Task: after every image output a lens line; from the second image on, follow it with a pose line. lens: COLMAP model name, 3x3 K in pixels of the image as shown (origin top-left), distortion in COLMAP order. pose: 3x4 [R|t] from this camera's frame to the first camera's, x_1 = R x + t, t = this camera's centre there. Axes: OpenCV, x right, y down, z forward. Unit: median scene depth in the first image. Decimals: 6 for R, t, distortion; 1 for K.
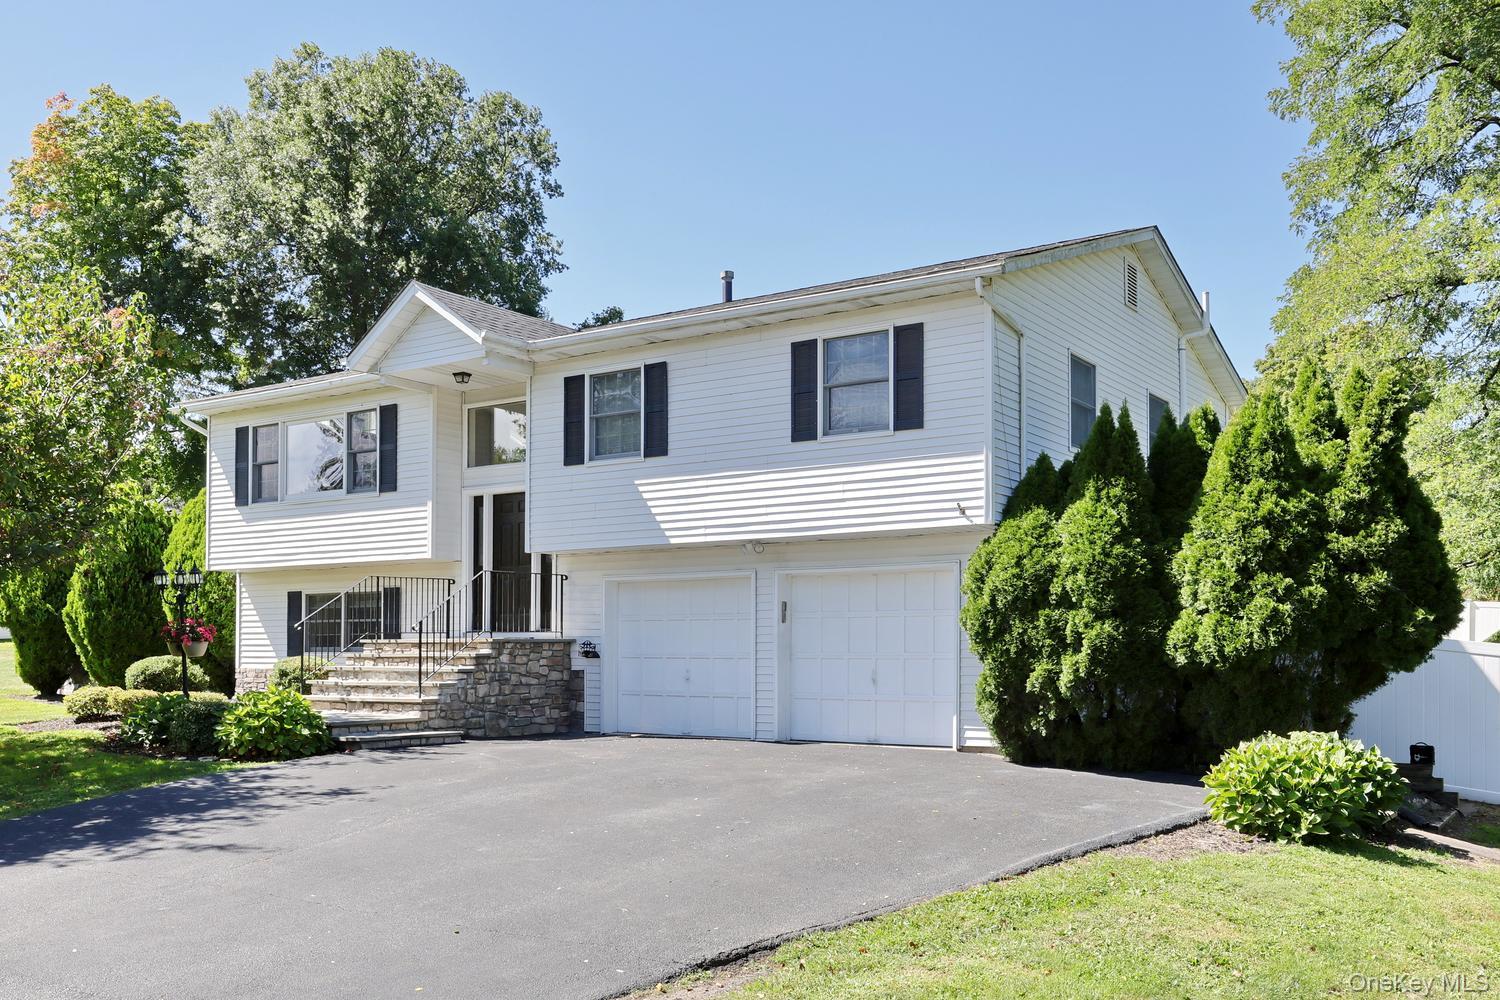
lens RADIAL K [[1430.5, 0, 750.0], [0, 1430.5, 500.0], [0, 0, 1]] dist [-0.012247, 0.000198]
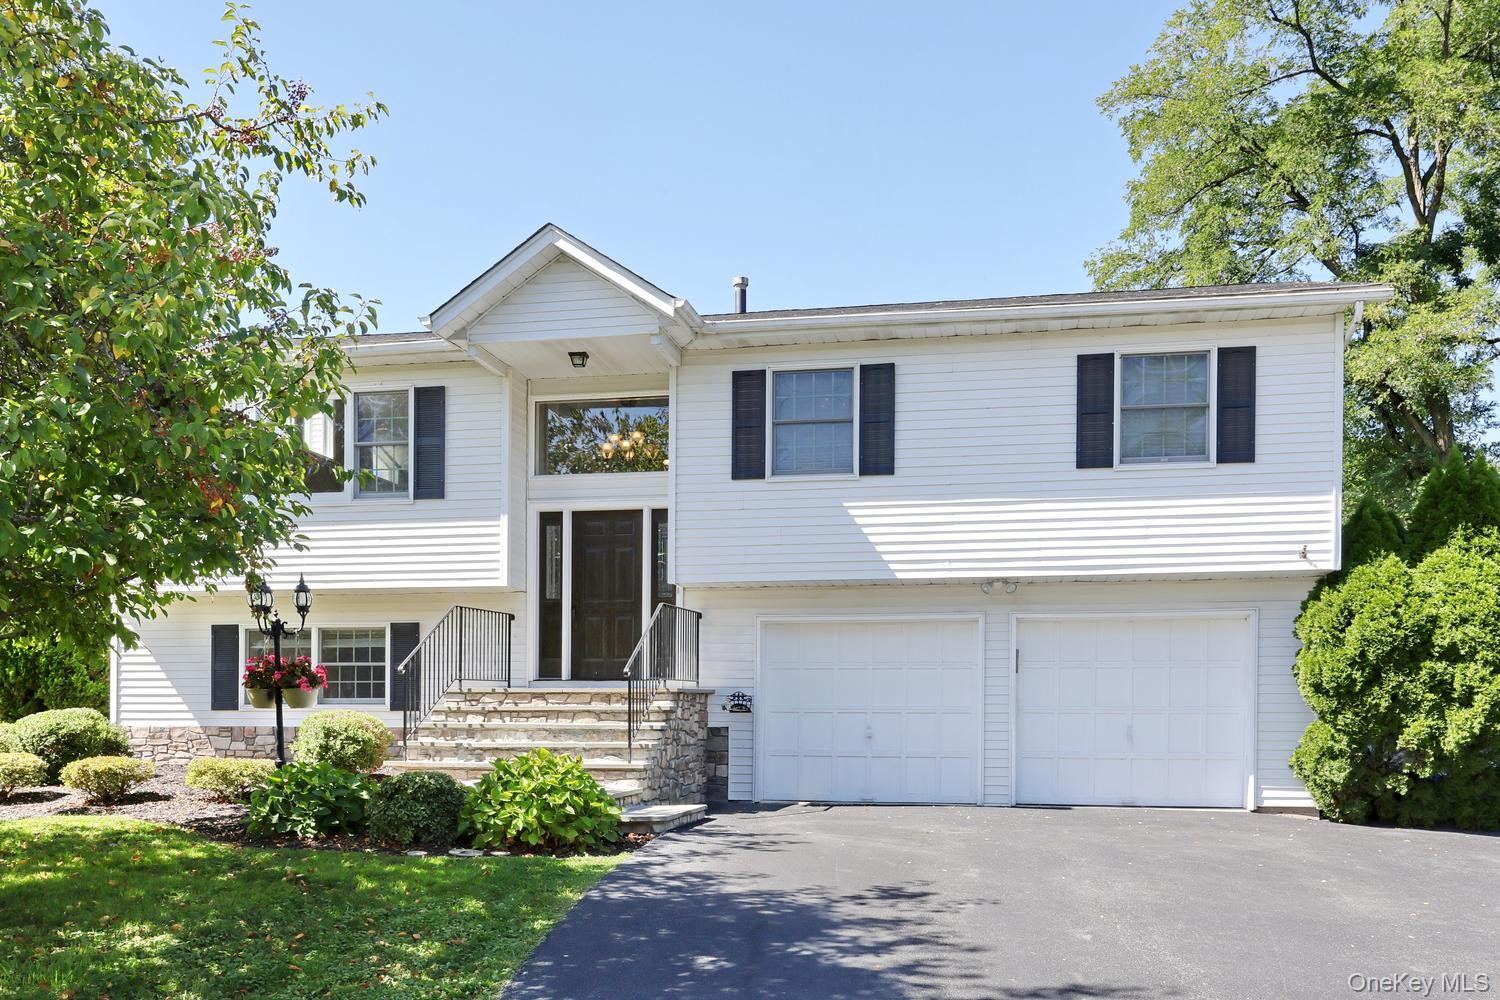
lens RADIAL K [[1325.8, 0, 750.4], [0, 1325.8, 635.0], [0, 0, 1]] dist [-0.000897, 0.009539]
pose [[0.909757, 0.026650, 0.414284, -0.467849], [-0.047164, 0.998111, 0.039365, 0.037598], [-0.412453, -0.055352, 0.909296, 0.321955]]
